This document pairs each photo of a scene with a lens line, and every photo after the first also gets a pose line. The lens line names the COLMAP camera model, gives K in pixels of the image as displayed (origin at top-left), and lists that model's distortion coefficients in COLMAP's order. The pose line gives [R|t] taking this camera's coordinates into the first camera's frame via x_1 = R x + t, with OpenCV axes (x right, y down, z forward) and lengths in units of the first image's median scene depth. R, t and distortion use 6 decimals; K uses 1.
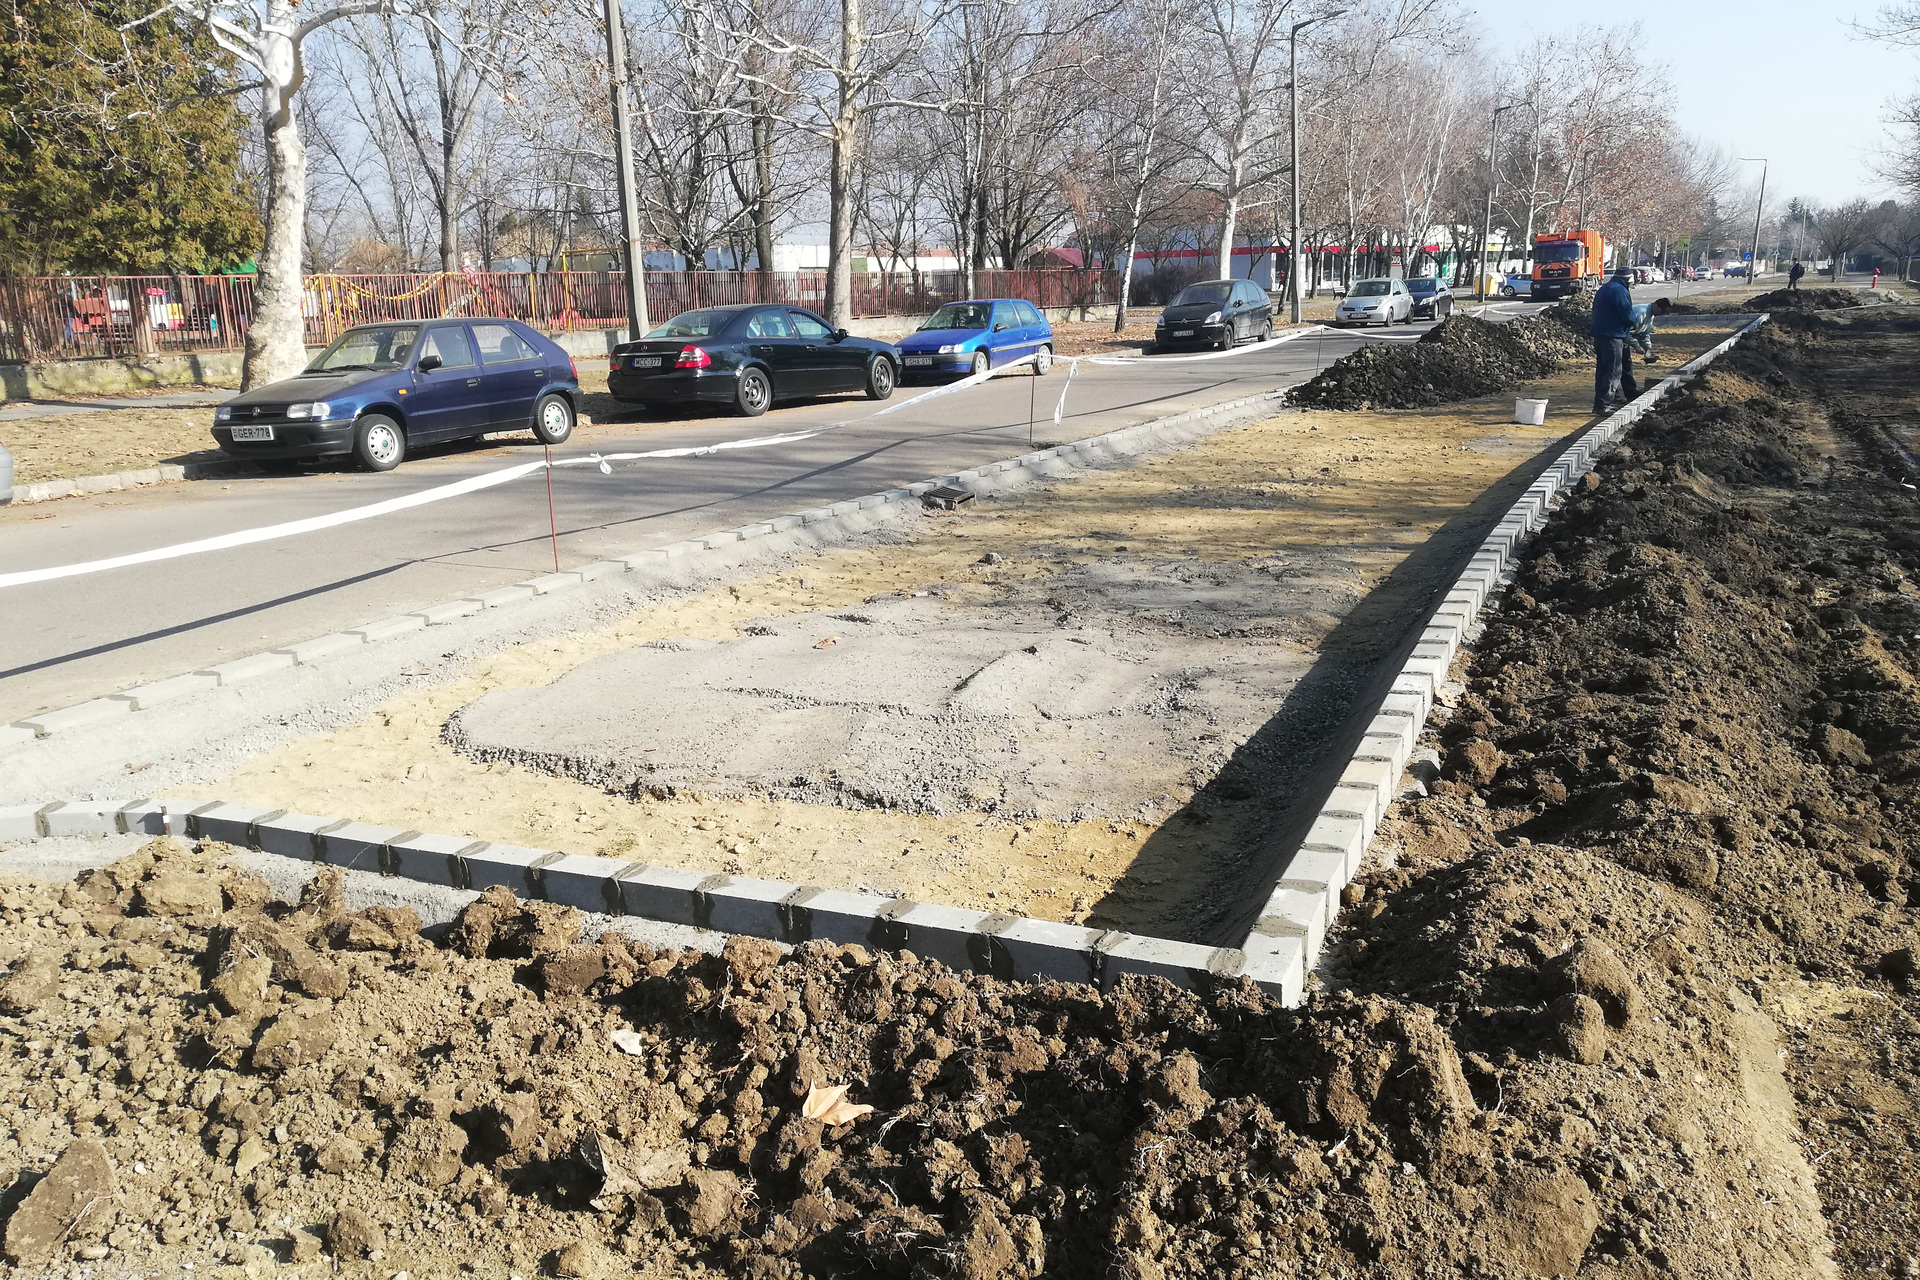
lens RADIAL K [[1441.3, 0, 935.0], [0, 1441.3, 652.1], [0, 0, 1]] dist [0.074296, -0.115217]
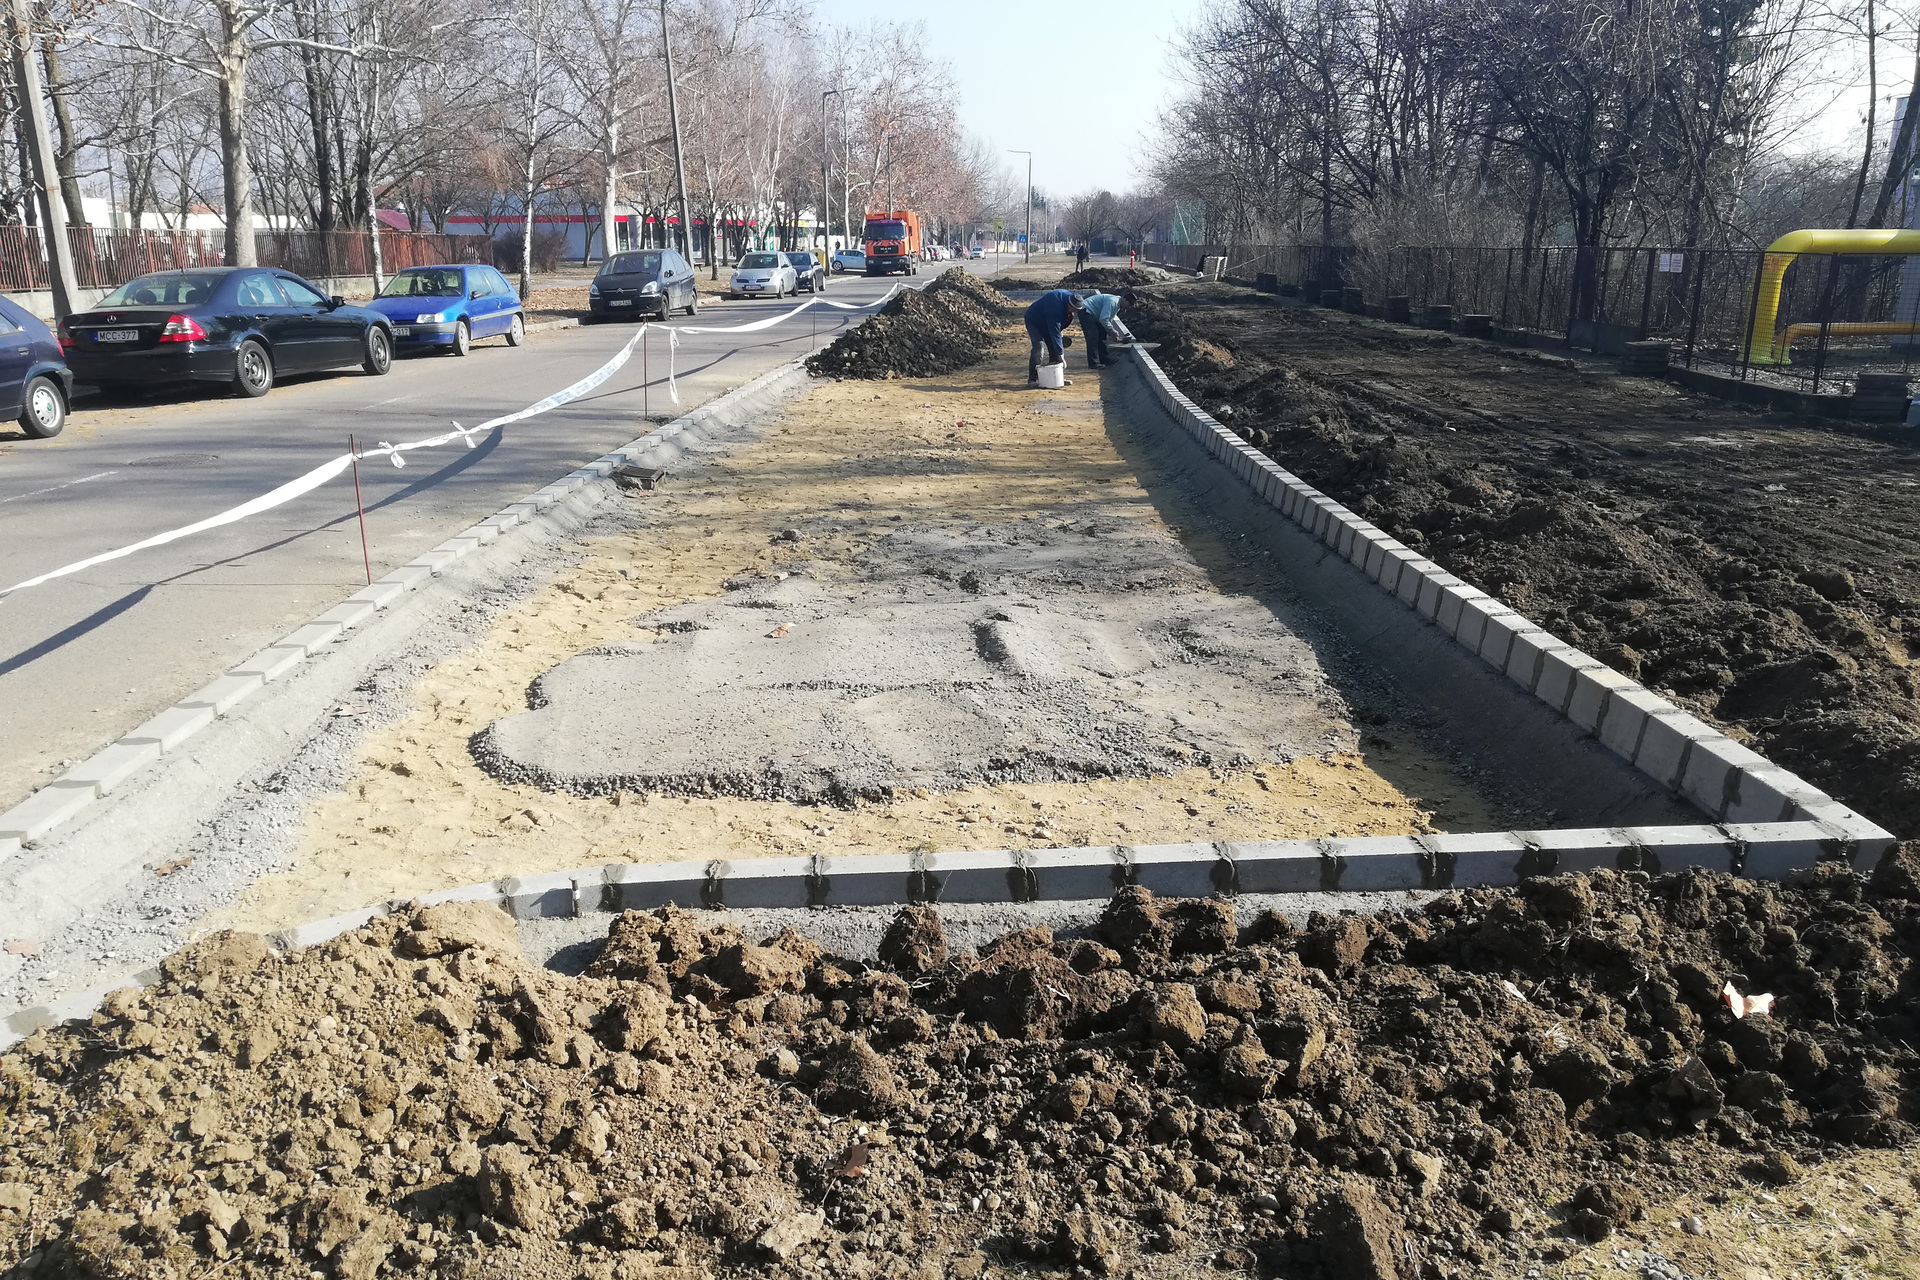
lens RADIAL K [[1441.3, 0, 935.0], [0, 1441.3, 652.1], [0, 0, 1]] dist [0.074296, -0.115217]
pose [[0.894305, -0.102636, 0.435527, -0.115840], [0.093901, 0.994712, 0.041597, -0.006535], [-0.437494, 0.003696, 0.899214, 0.027237]]
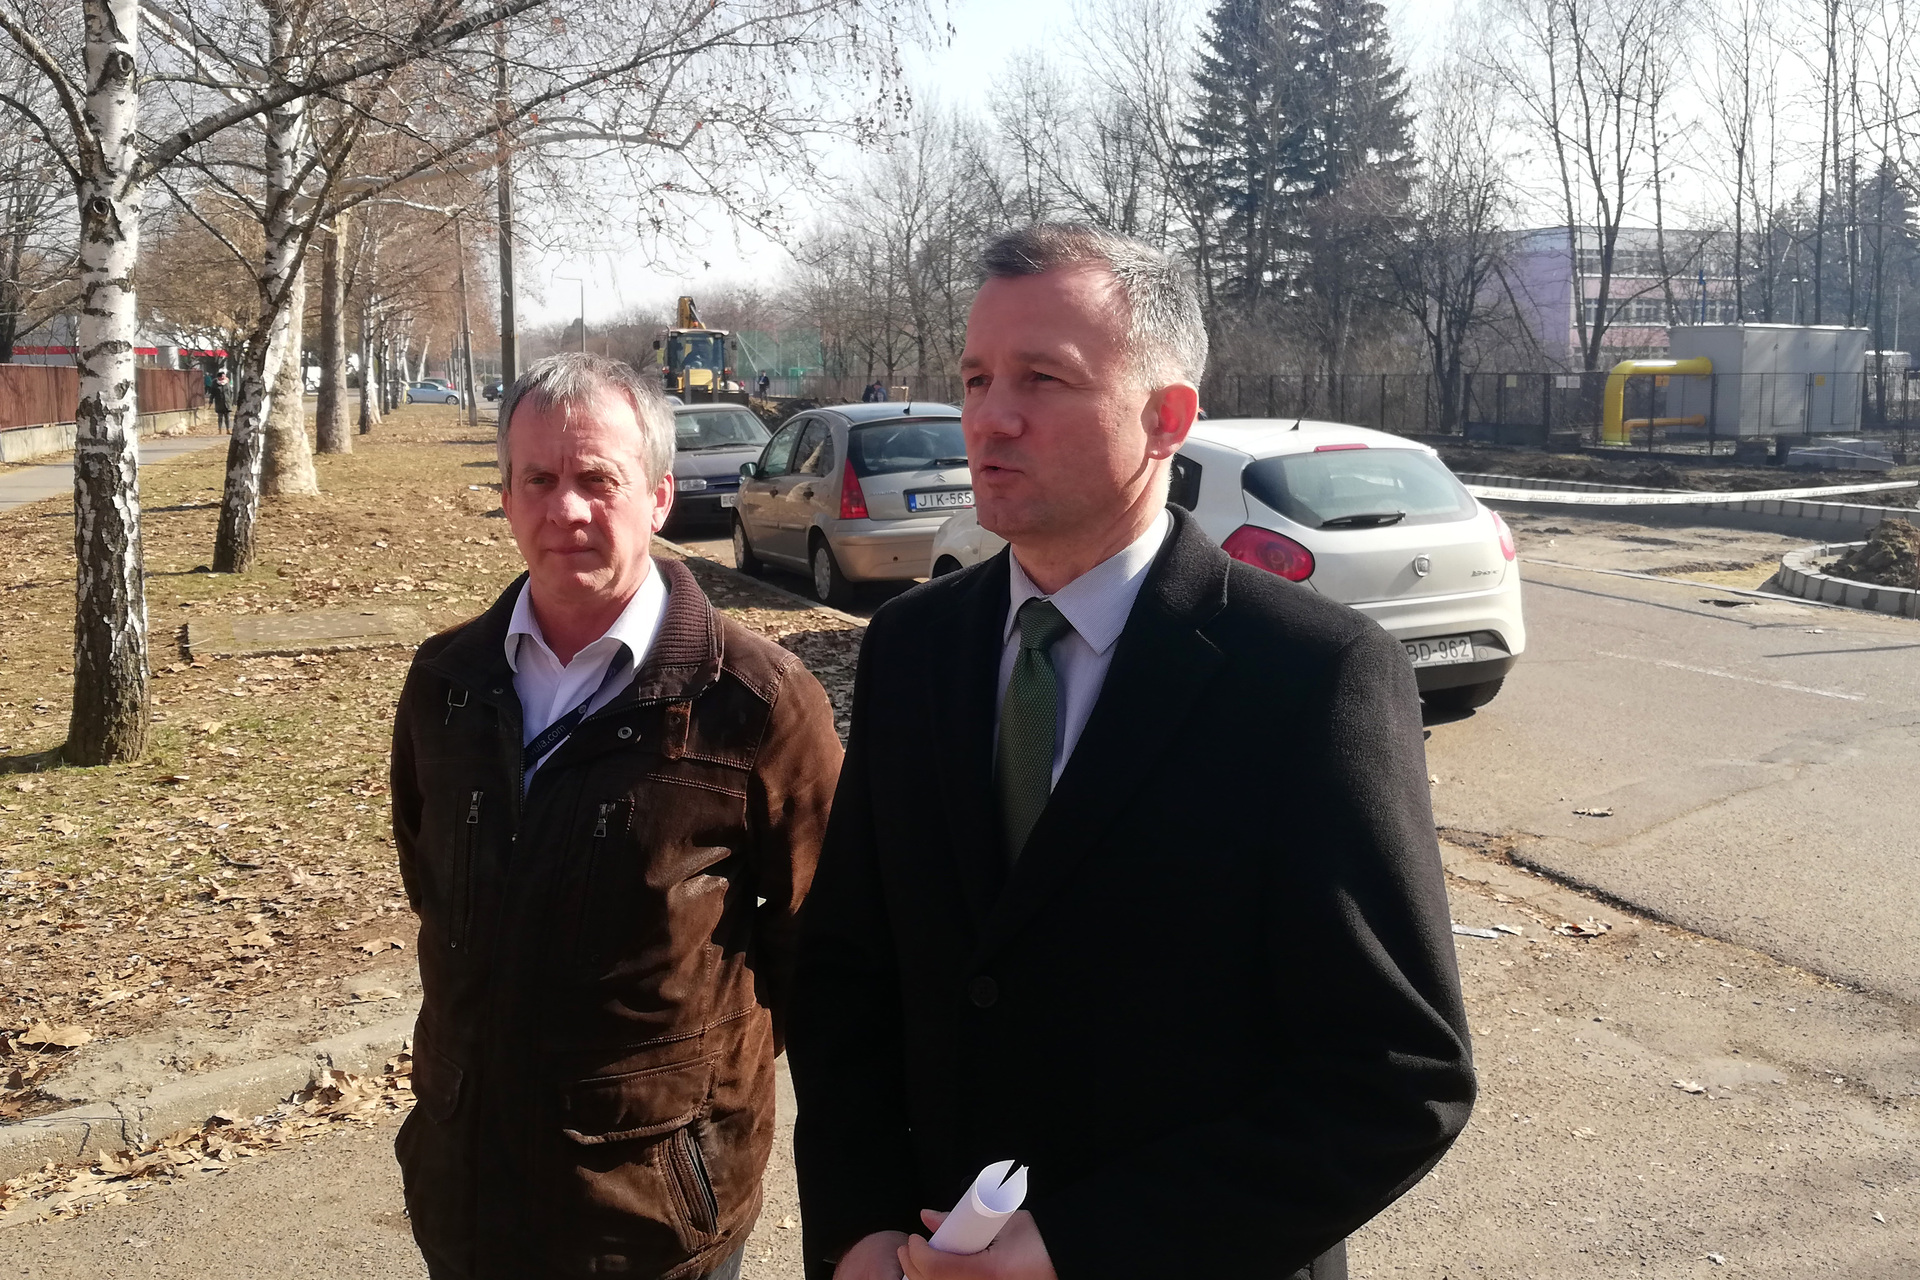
lens RADIAL K [[1703.9, 0, 1000.2], [0, 1703.9, 634.6], [0, 0, 1]] dist [0.052687, -0.148265]
pose [[0.646385, -0.100287, 0.756392, -0.685914], [0.182271, 0.982919, -0.025441, 0.008012], [-0.740921, 0.154314, 0.653623, 0.015150]]
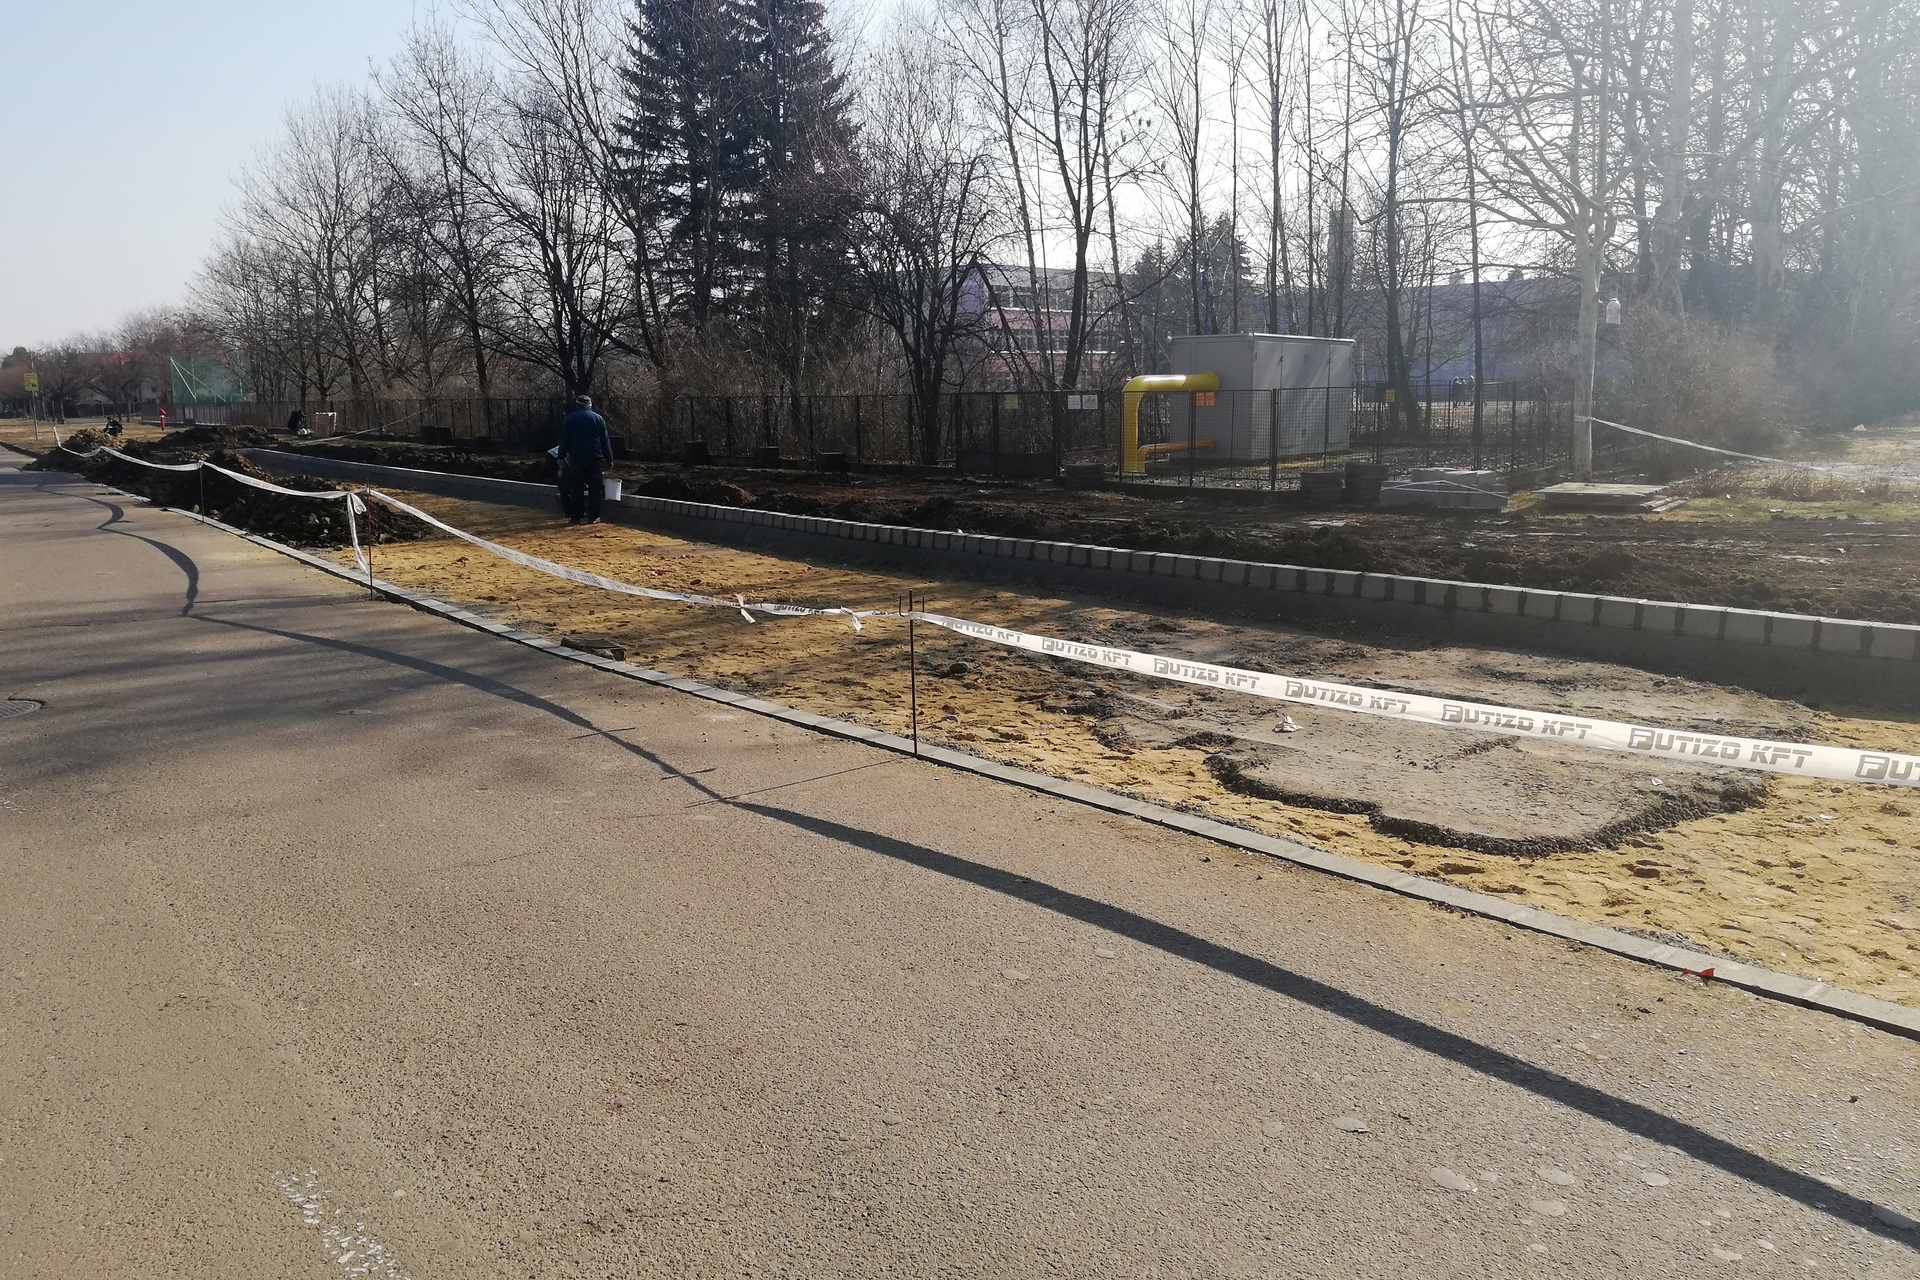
lens RADIAL K [[1441.3, 0, 935.0], [0, 1441.3, 652.1], [0, 0, 1]] dist [0.074296, -0.115217]
pose [[0.399921, -0.149072, 0.904345, -0.318157], [0.234306, 0.970527, 0.056367, -0.050169], [-0.886095, 0.189351, 0.423063, 0.224311]]
